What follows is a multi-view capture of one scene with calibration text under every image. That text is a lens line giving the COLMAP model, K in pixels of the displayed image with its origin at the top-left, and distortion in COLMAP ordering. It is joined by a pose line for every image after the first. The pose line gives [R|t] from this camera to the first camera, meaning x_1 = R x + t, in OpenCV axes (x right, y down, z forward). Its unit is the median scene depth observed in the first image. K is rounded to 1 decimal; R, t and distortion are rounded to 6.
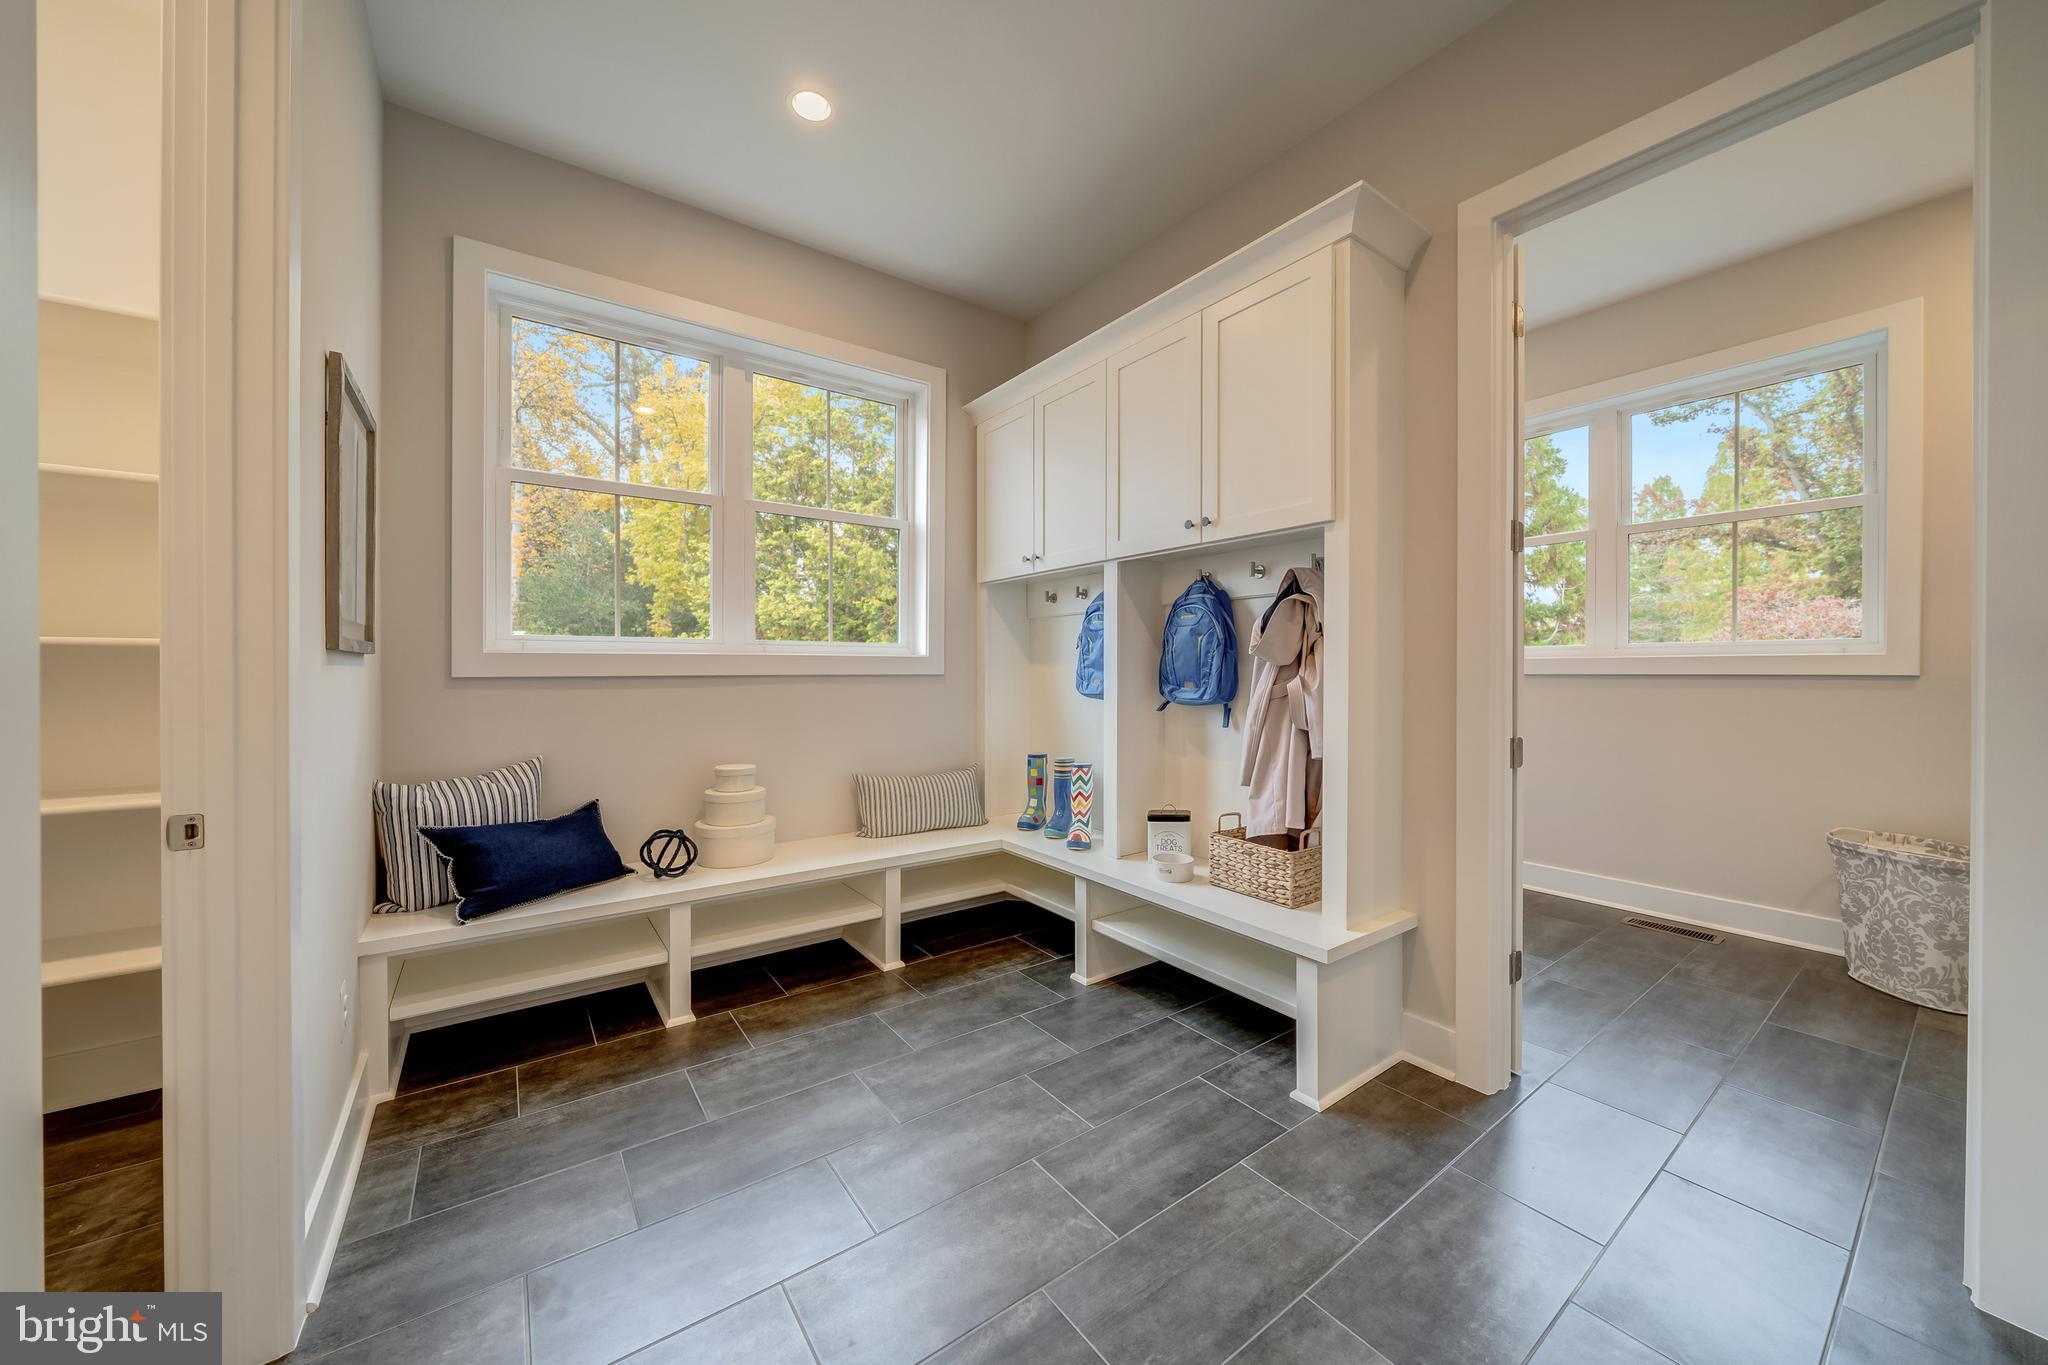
lens RADIAL K [[712.3, 0, 1024.0], [0, 712.3, 682.5], [0, 0, 1]] dist [-0.001023, -0.000070]
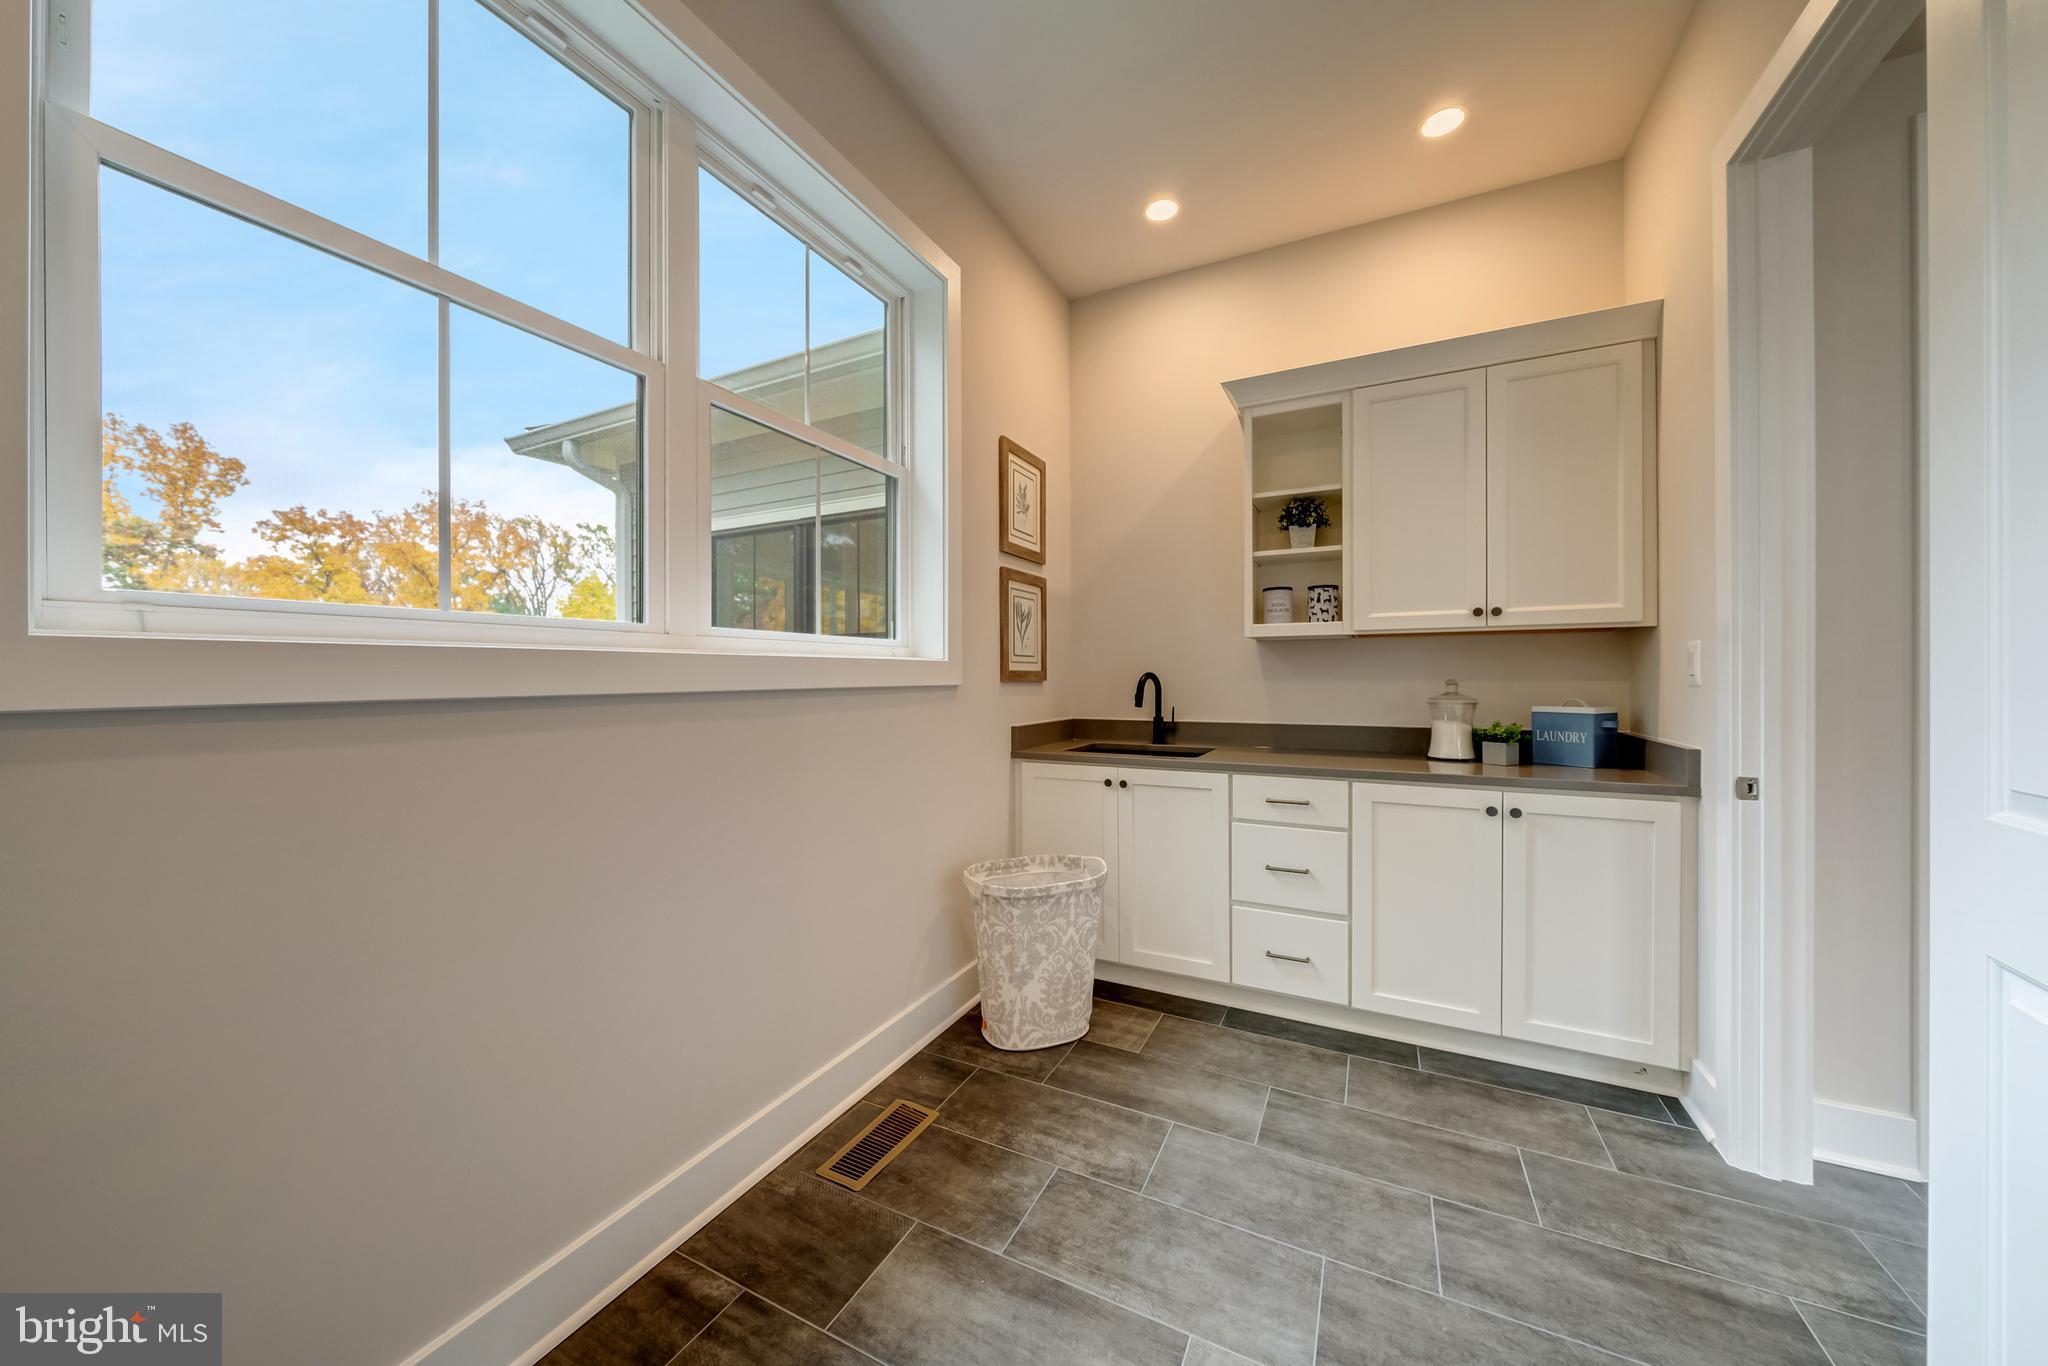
lens RADIAL K [[712.3, 0, 1024.0], [0, 712.3, 683.0], [0, 0, 1]] dist [-0.001023, -0.000070]
pose [[-0.456115, -0.004239, 0.889911, 0.428433], [0.017303, 0.999757, 0.013631, -0.024542], [-0.889752, 0.021615, -0.455931, 1.375675]]
